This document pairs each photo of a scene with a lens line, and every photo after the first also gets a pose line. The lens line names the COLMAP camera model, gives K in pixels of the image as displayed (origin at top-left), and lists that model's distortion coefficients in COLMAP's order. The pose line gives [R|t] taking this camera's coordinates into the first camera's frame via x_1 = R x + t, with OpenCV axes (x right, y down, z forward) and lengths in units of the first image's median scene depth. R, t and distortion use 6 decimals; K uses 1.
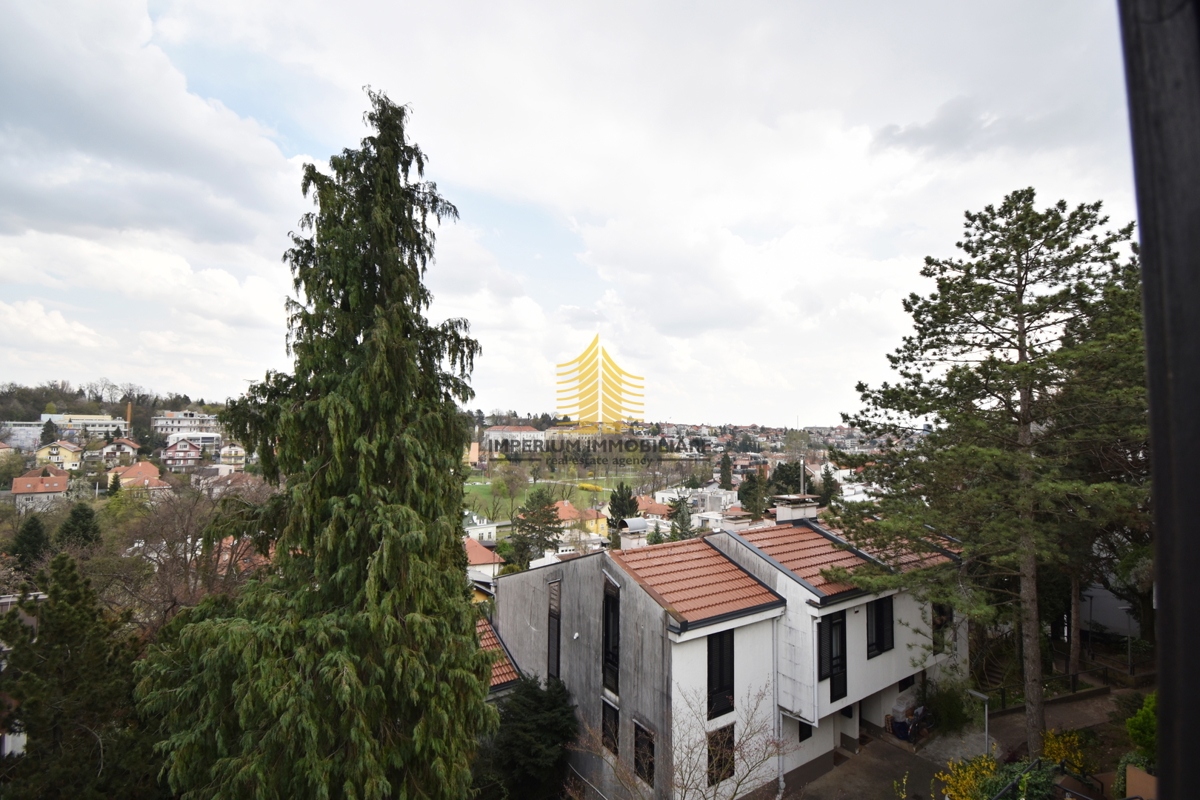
lens RADIAL K [[559.3, 0, 598.3], [0, 559.3, 394.9], [0, 0, 1]] dist [0.022729, -0.025126]
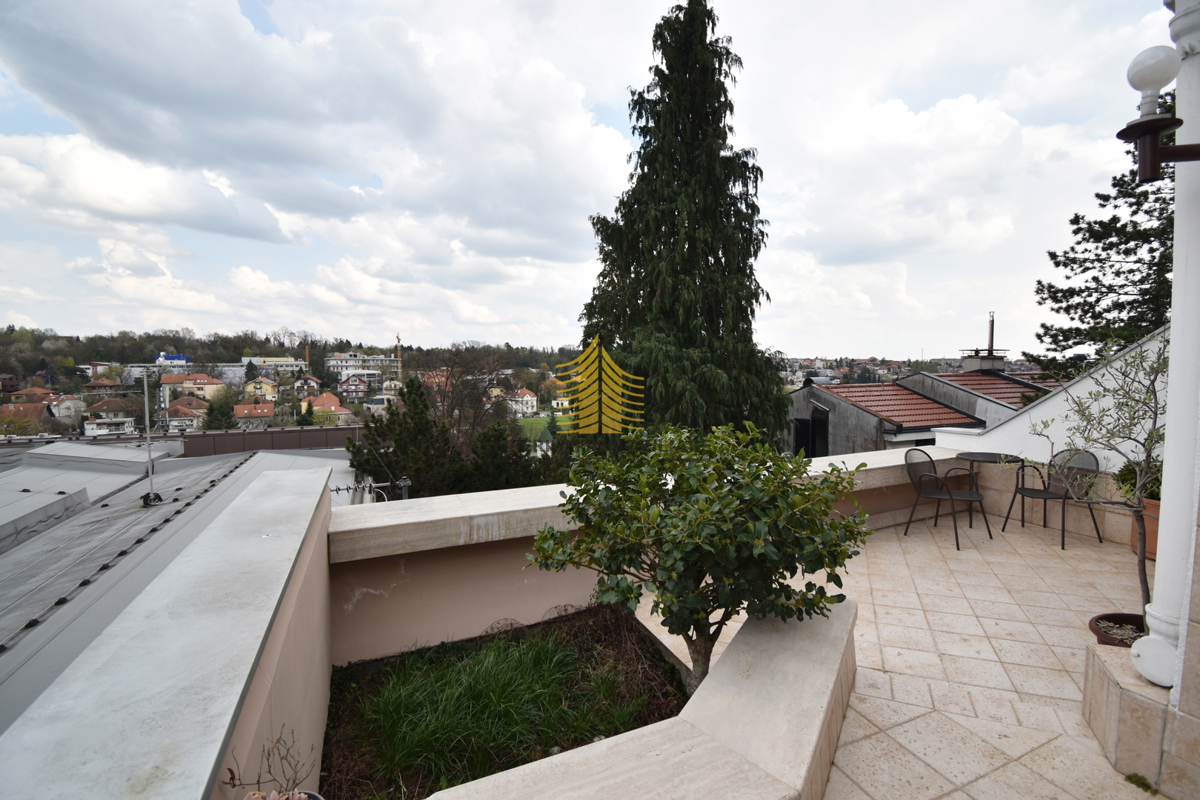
lens RADIAL K [[540.7, 0, 601.7], [0, 540.7, 397.3], [0, 0, 1]] dist [0.030267, -0.032351]
pose [[0.982003, -0.007238, -0.188727, -0.231798], [0.028935, 0.993235, 0.112463, 0.183414], [0.186636, -0.115900, 0.975569, -0.221087]]
